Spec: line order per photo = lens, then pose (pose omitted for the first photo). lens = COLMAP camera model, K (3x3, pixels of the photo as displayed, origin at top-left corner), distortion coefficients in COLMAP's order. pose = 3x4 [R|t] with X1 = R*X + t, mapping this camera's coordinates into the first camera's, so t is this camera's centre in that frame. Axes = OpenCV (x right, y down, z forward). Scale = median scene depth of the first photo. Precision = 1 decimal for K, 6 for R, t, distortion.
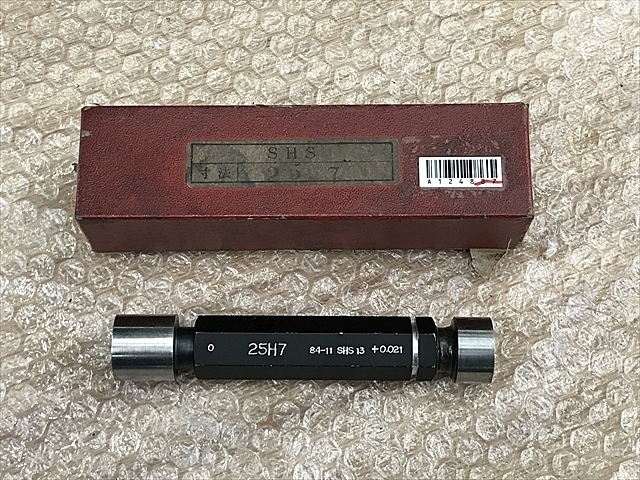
lens RADIAL K [[1262.5, 0, 320.0], [0, 1262.5, 240.0], [0, 0, 1]] dist [-0.049197, -0.117380]
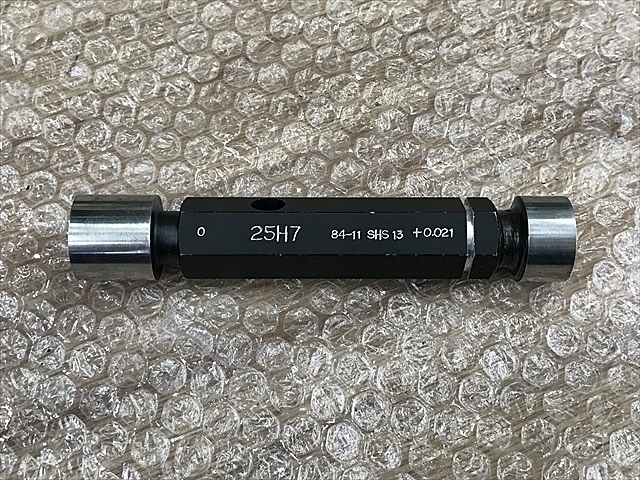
lens RADIAL K [[950.0, 0, 320.0], [0, 950.0, 240.0], [0, 0, 1]] dist [0.042343, -0.661314]
pose [[0.999977, -0.006845, -0.000371, -0.014424], [0.006815, 0.998540, -0.053585, 0.118115], [0.000737, 0.053582, 0.998563, 0.417886]]
